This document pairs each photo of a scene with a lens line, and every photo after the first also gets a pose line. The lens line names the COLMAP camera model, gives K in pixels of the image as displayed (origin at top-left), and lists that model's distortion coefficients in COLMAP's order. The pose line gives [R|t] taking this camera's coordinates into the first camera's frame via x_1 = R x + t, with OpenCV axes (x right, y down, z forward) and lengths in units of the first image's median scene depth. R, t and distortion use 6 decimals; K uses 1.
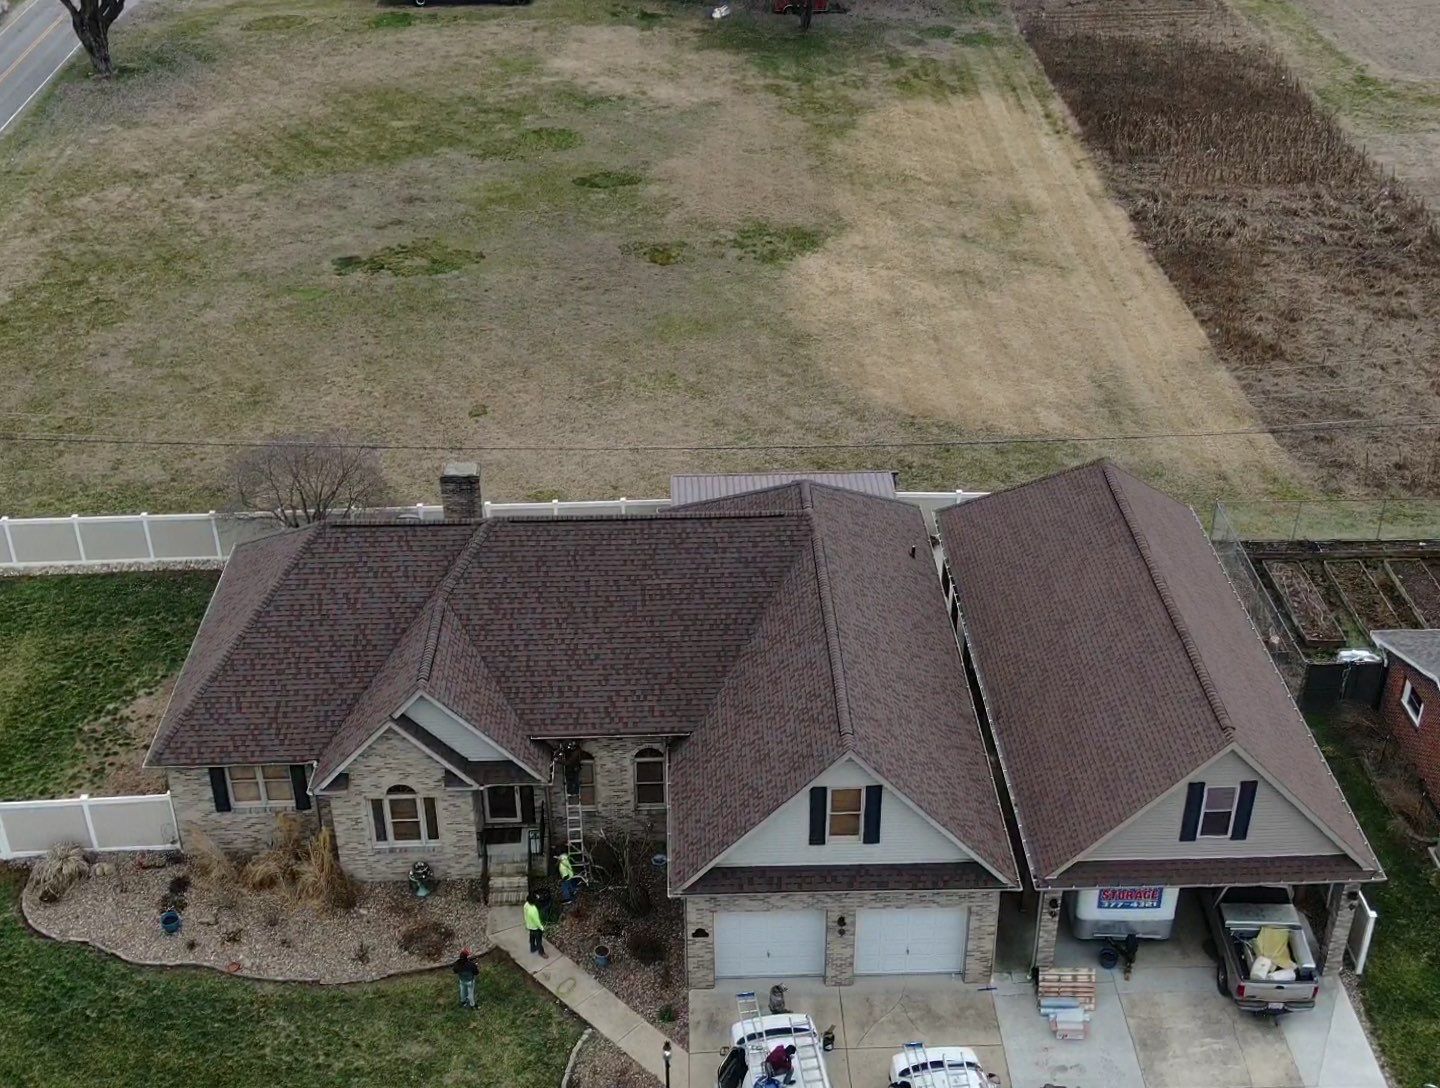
lens RADIAL K [[1718.2, 0, 725.9], [0, 1718.2, 543.9], [0, 0, 1]] dist [0.128086, -0.509474]
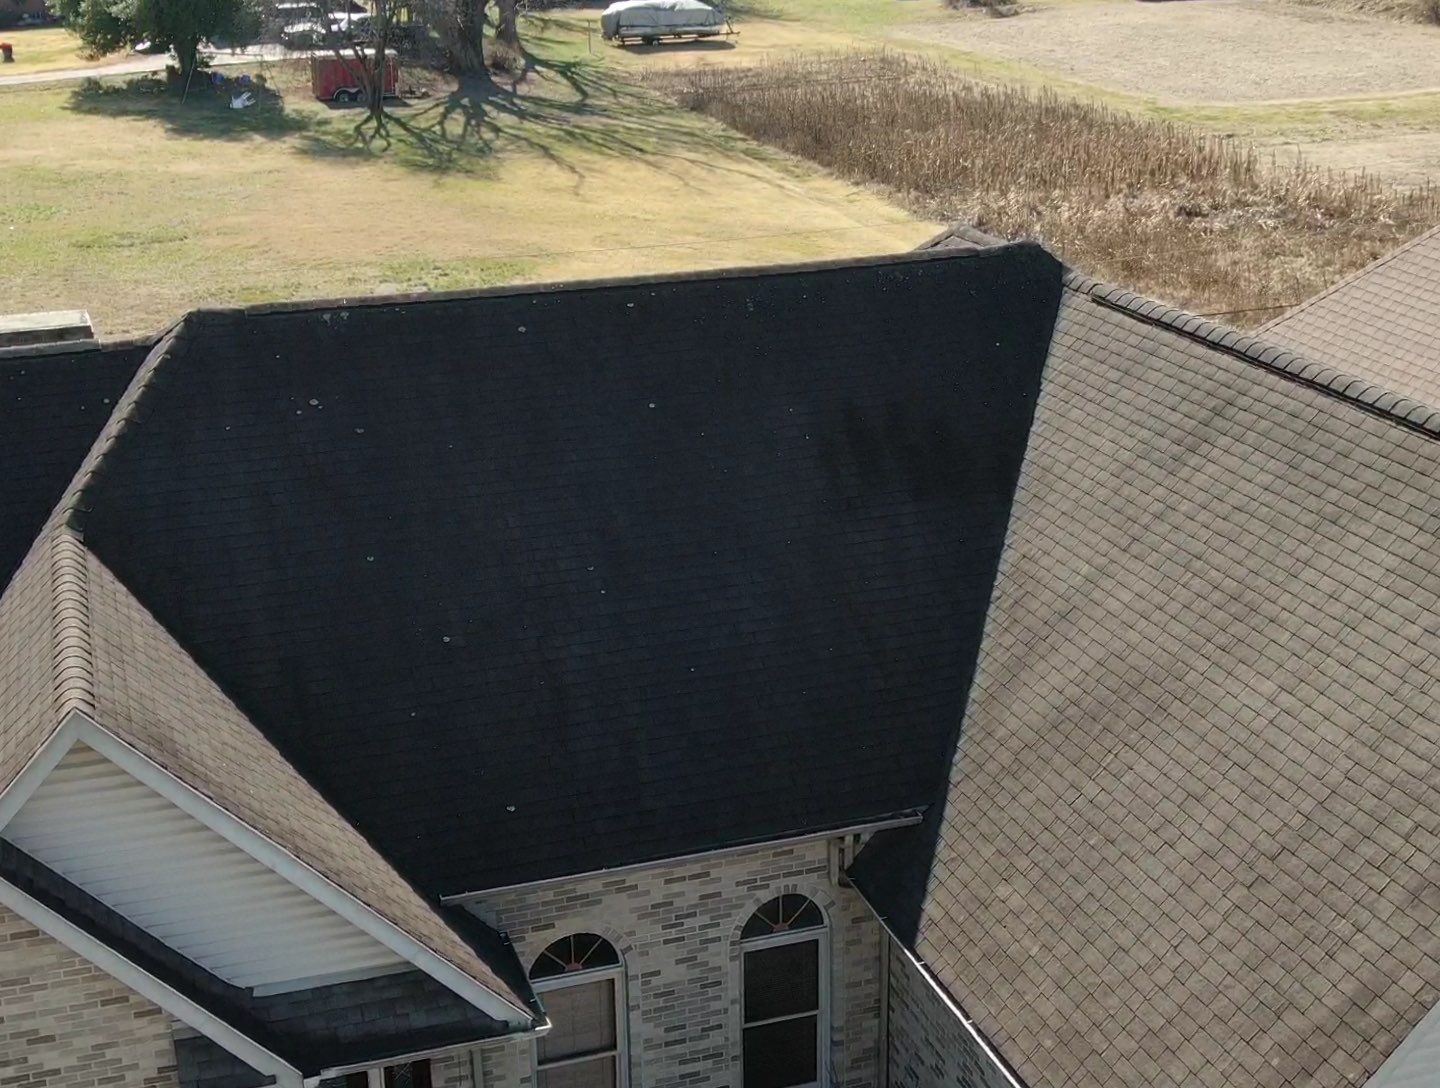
lens RADIAL K [[2054.2, 0, 716.1], [0, 2054.2, 547.1], [0, 0, 1]] dist [0.271311, -1.356258]
pose [[0.959161, -0.103561, 0.263220, -0.151778], [0.158193, 0.967827, -0.195668, 0.128102], [-0.234487, 0.229317, 0.944685, 0.613185]]
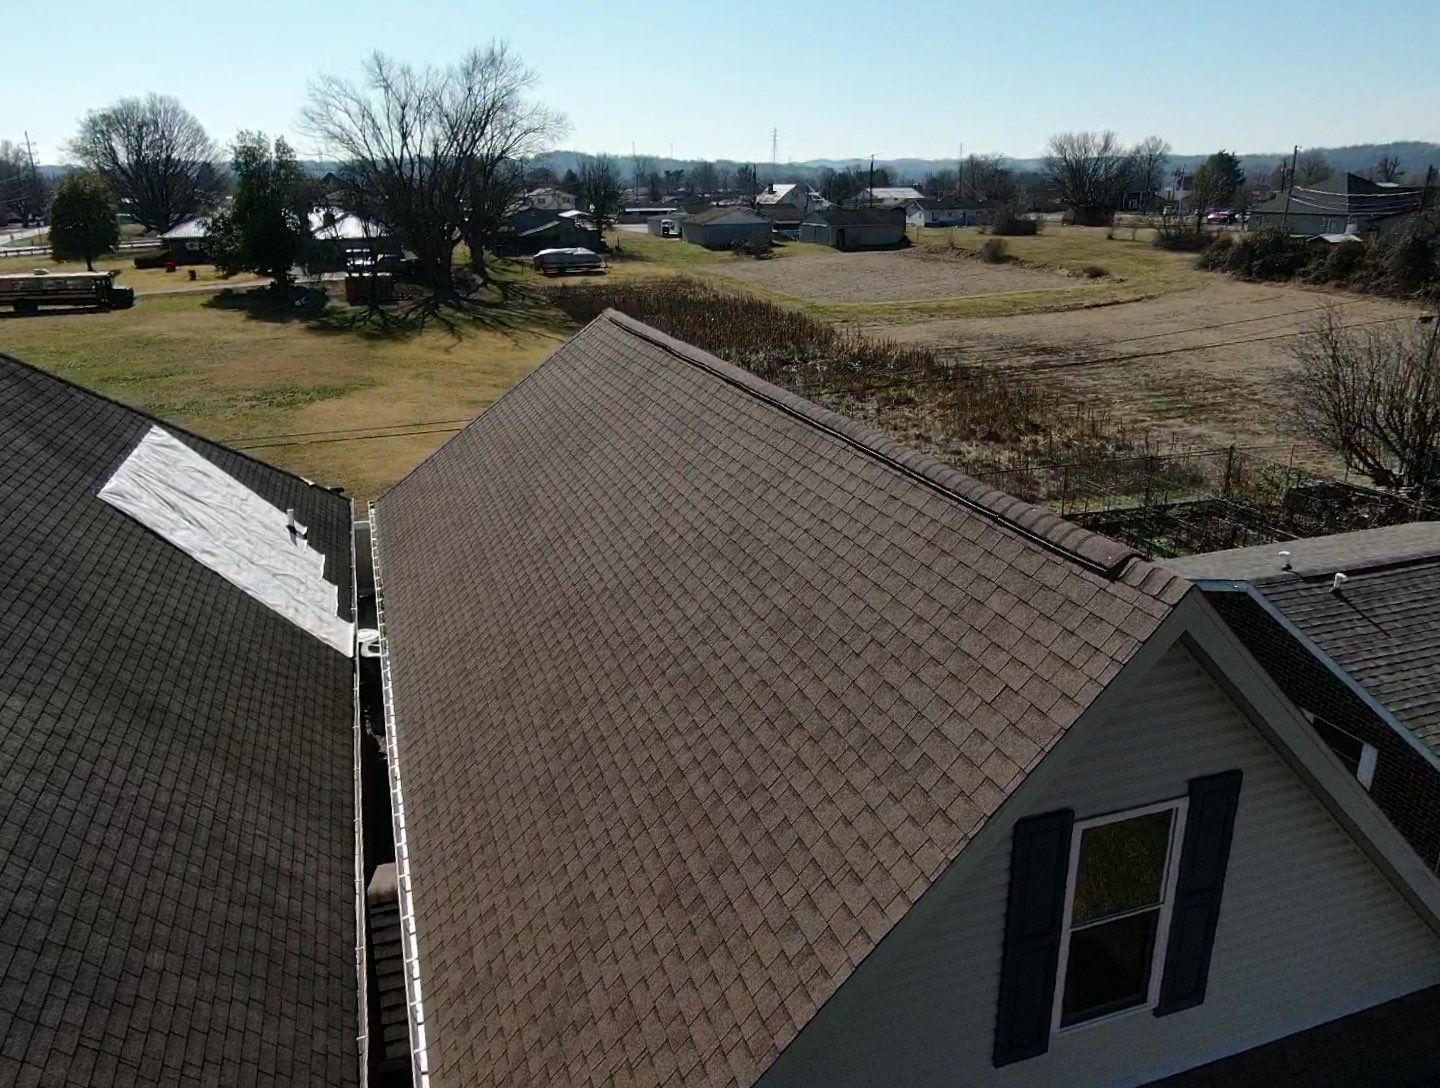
lens RADIAL K [[1047.9, 0, 723.5], [0, 1047.9, 538.9], [0, 0, 1]] dist [-0.020219, 0.010164]
pose [[0.956608, -0.102171, 0.272877, 0.167305], [0.158703, 0.968104, -0.193876, 0.105637], [-0.244365, 0.228769, 0.942311, 0.748426]]
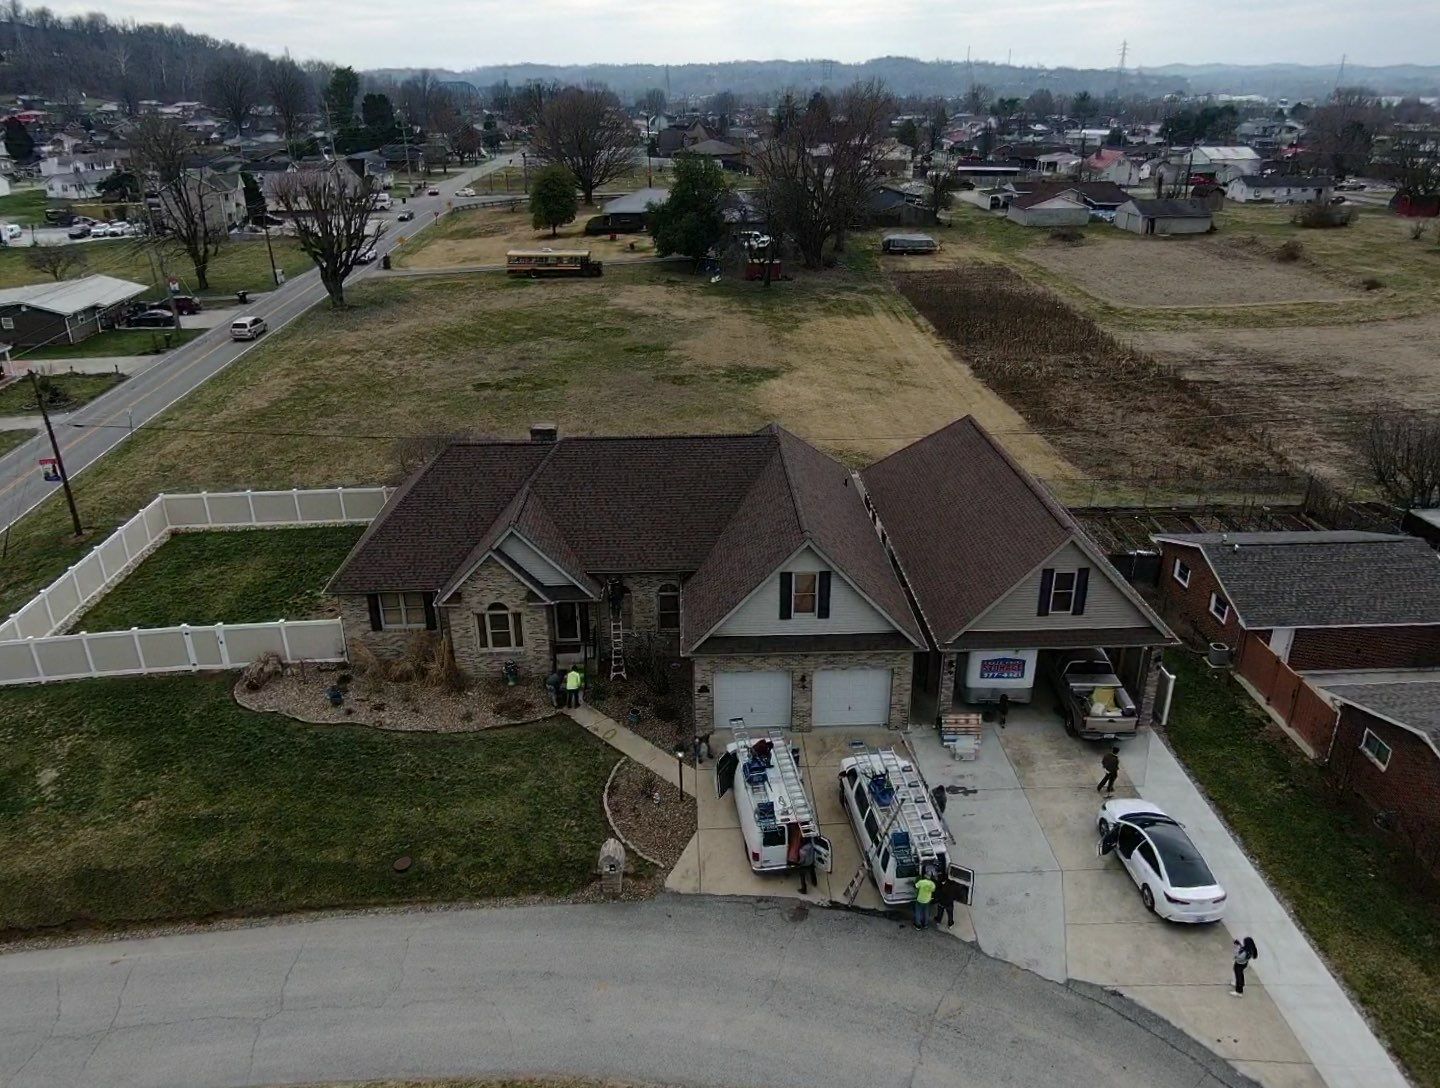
lens RADIAL K [[1047.9, 0, 723.5], [0, 1047.9, 538.9], [0, 0, 1]] dist [-0.020219, 0.010164]
pose [[0.999981, -0.004607, 0.003991, -0.001383], [0.005111, 0.990515, -0.137307, 0.200770], [-0.003321, 0.137325, 0.990520, 0.116531]]
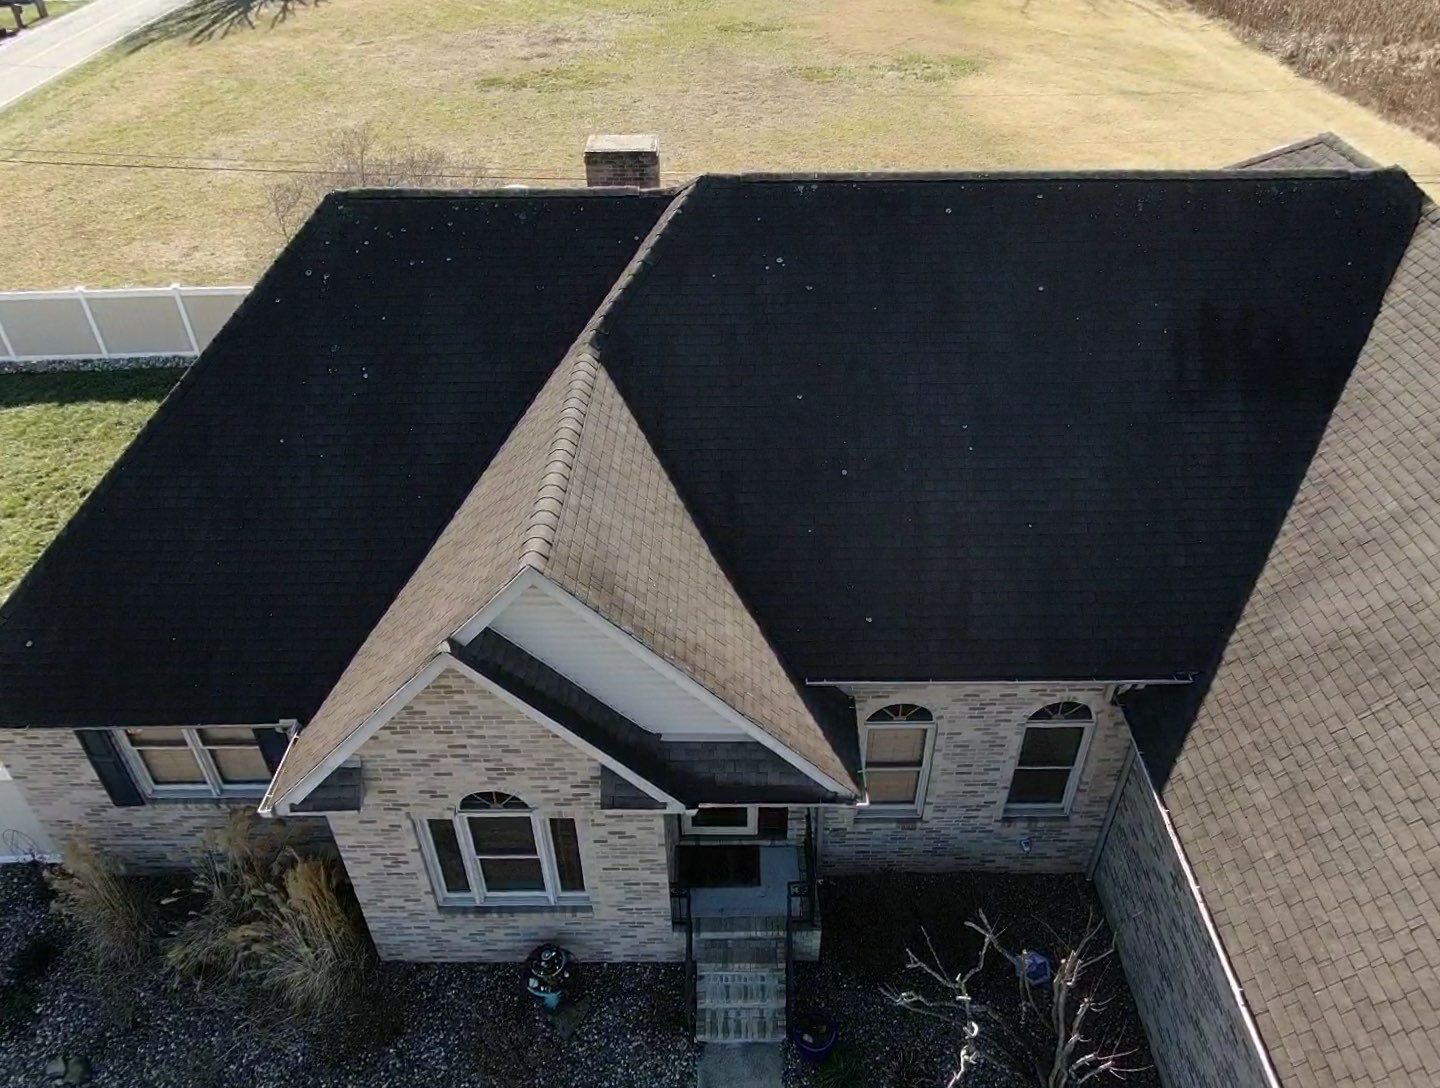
lens RADIAL K [[1044.4, 0, 723.0], [0, 1044.4, 543.6], [0, 0, 1]] dist [-0.013379, 0.003310]
pose [[0.999361, 0.015982, -0.031971, -0.121939], [-0.012529, 0.994349, 0.105417, 0.052384], [0.033475, -0.104949, 0.993914, 0.734590]]
